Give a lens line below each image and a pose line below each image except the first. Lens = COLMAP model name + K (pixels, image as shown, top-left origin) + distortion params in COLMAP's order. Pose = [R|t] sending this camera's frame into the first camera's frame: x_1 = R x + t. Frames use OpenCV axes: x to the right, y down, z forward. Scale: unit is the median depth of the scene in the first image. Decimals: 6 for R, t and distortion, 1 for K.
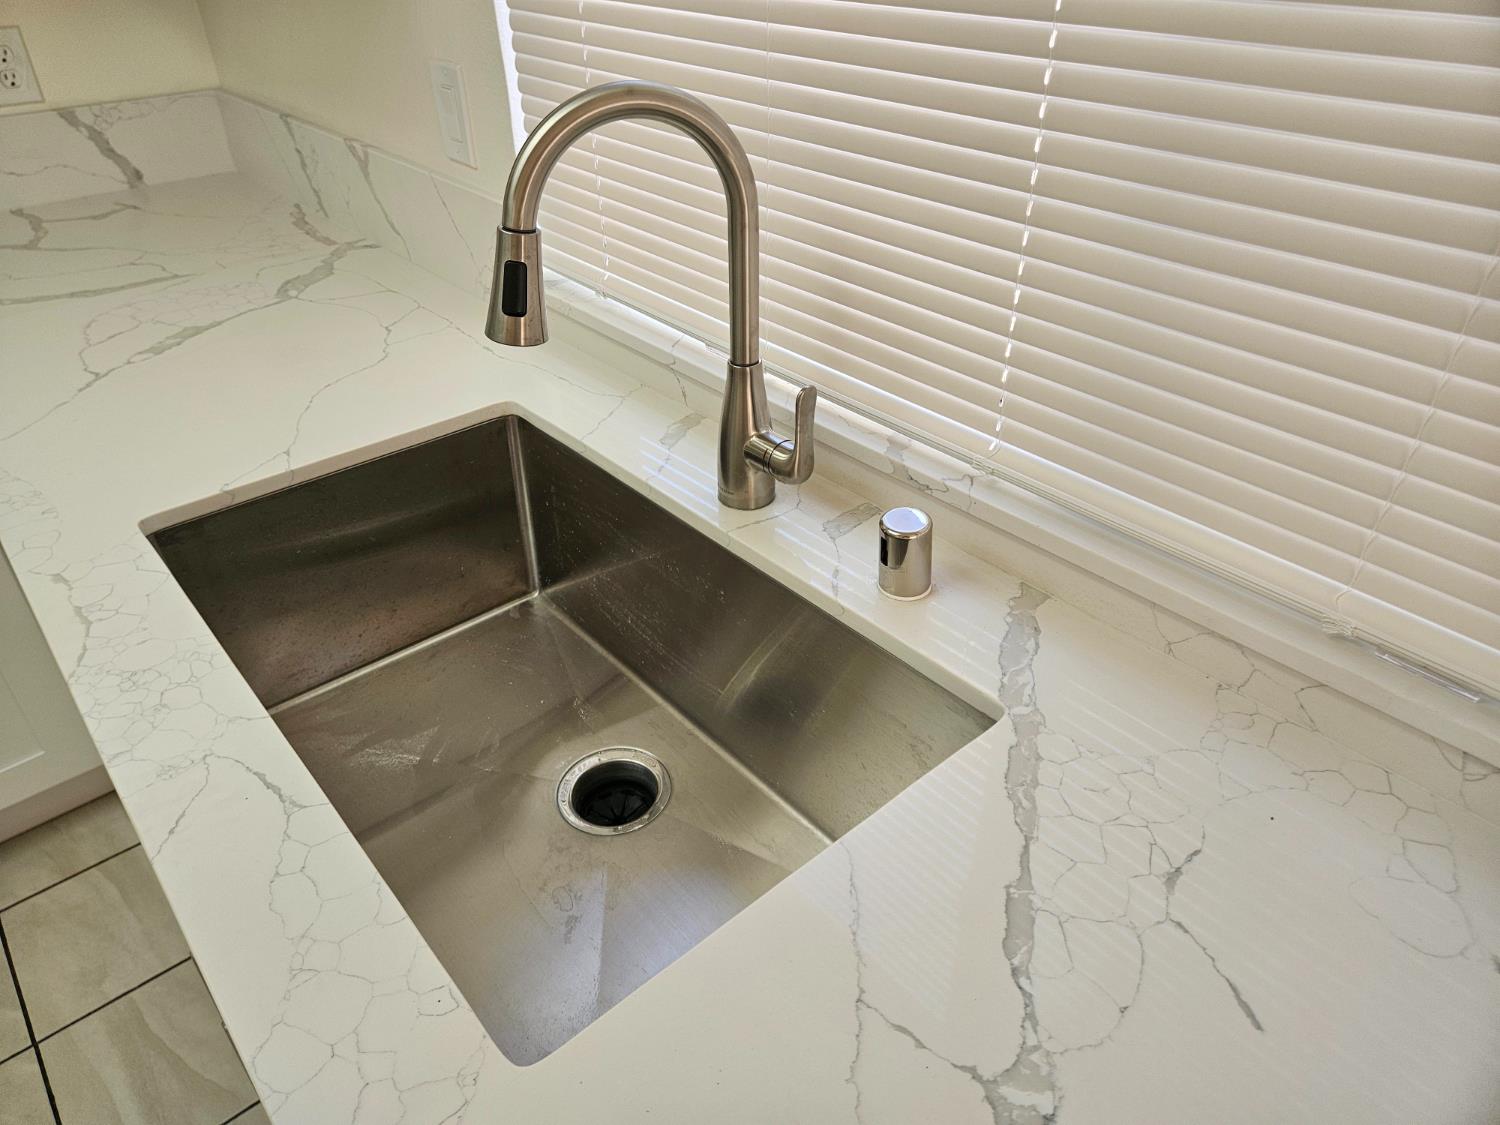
lens RADIAL K [[1019.4, 0, 750.0], [0, 1019.4, 562.5], [0, 0, 1]] dist [0.065316, -0.043788]
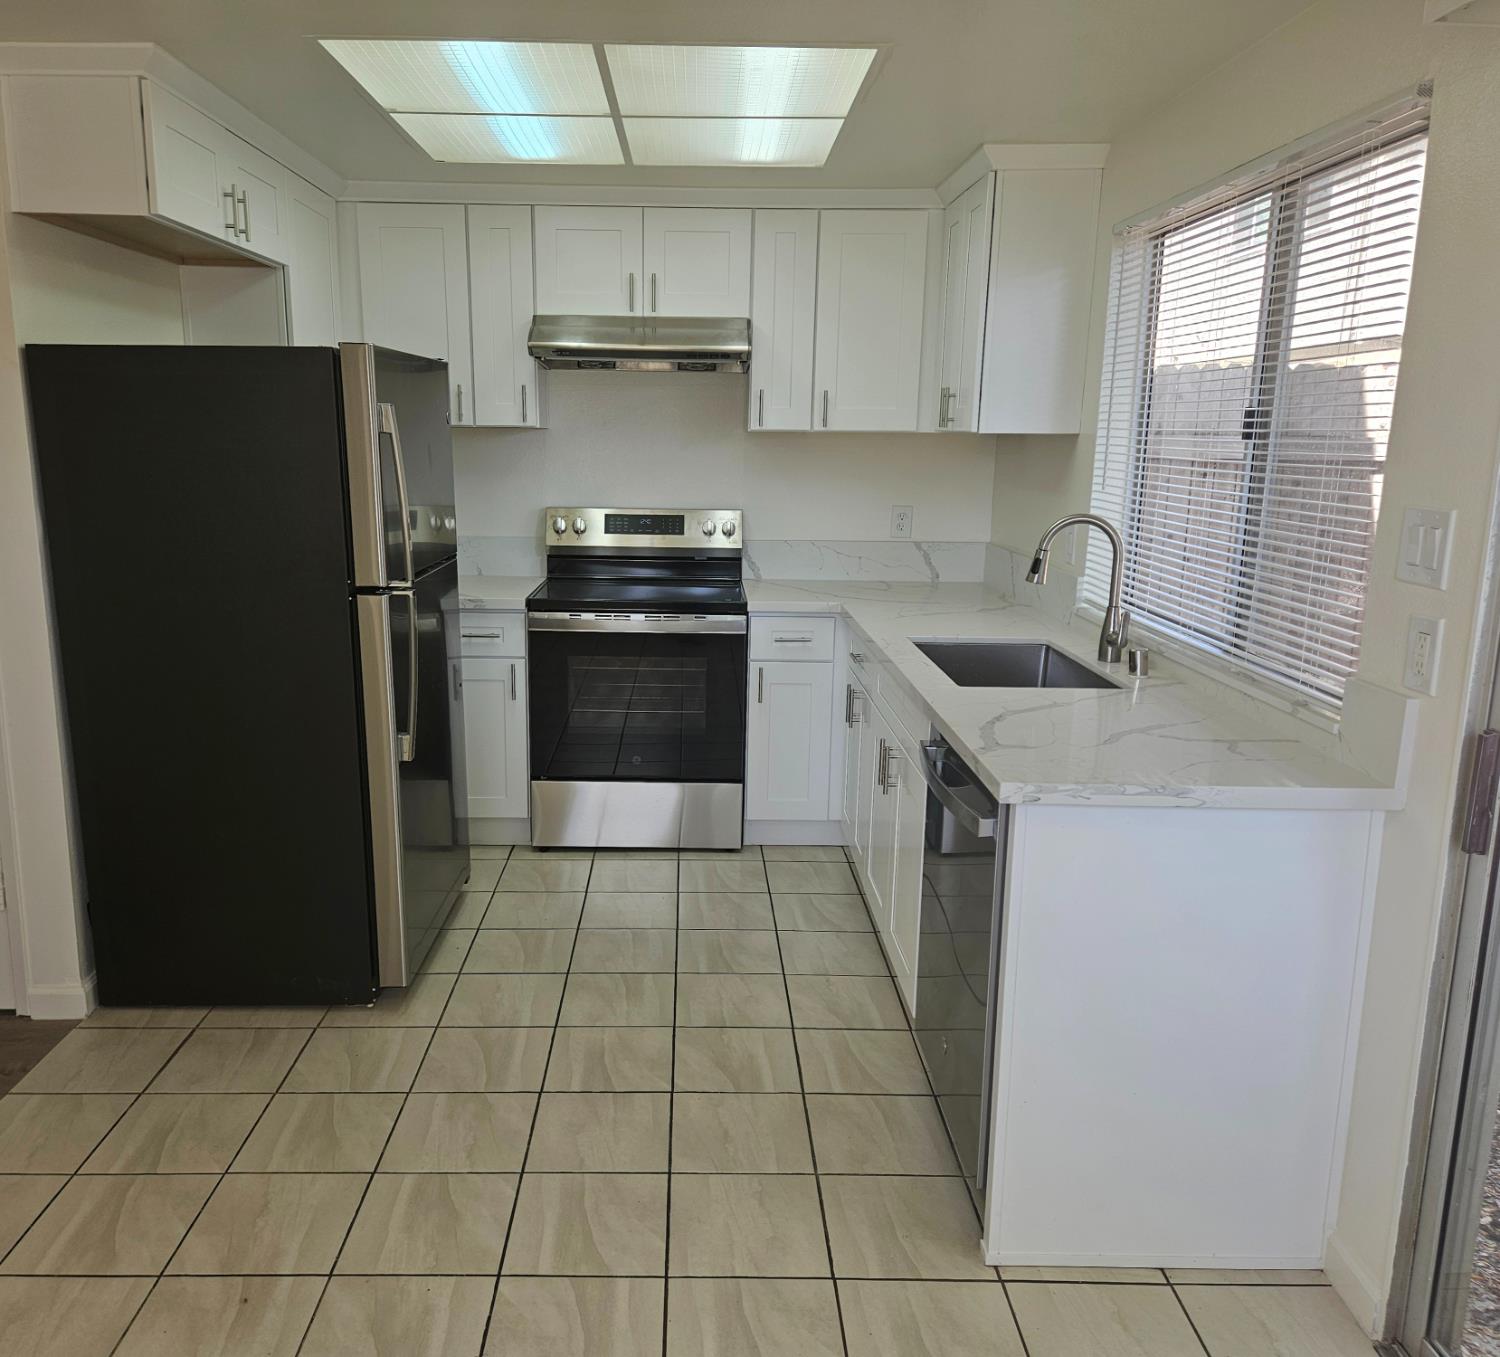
lens RADIAL K [[1228.8, 0, 708.9], [0, 1228.8, 673.0], [0, 0, 1]] dist [0.057622, -0.002110]
pose [[0.770214, 0.134829, -0.623371, 1.400513], [-0.362389, 0.896810, -0.253783, 1.351187], [0.524828, 0.421370, 0.739597, -2.199744]]
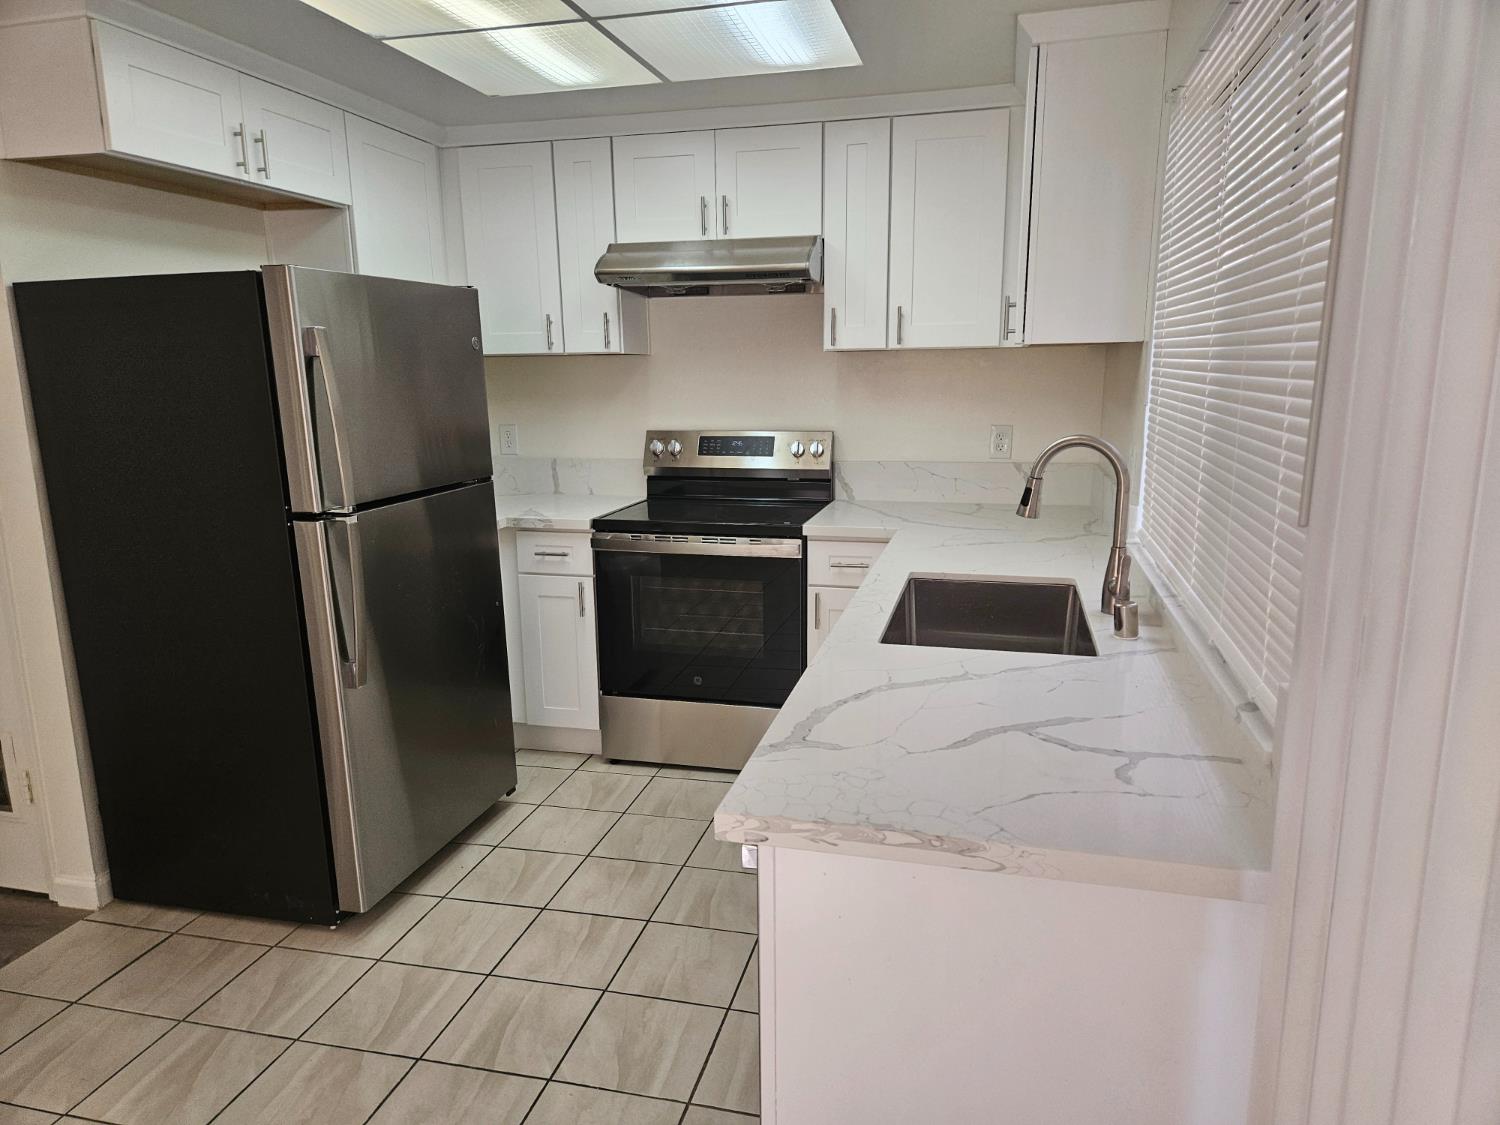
lens RADIAL K [[1019.4, 0, 750.0], [0, 1019.4, 562.5], [0, 0, 1]] dist [0.065316, -0.043788]
pose [[0.582464, 0.150831, -0.798740, 1.496070], [-0.438566, 0.885653, -0.152572, 0.608570], [0.684394, 0.439168, 0.582010, -0.982631]]
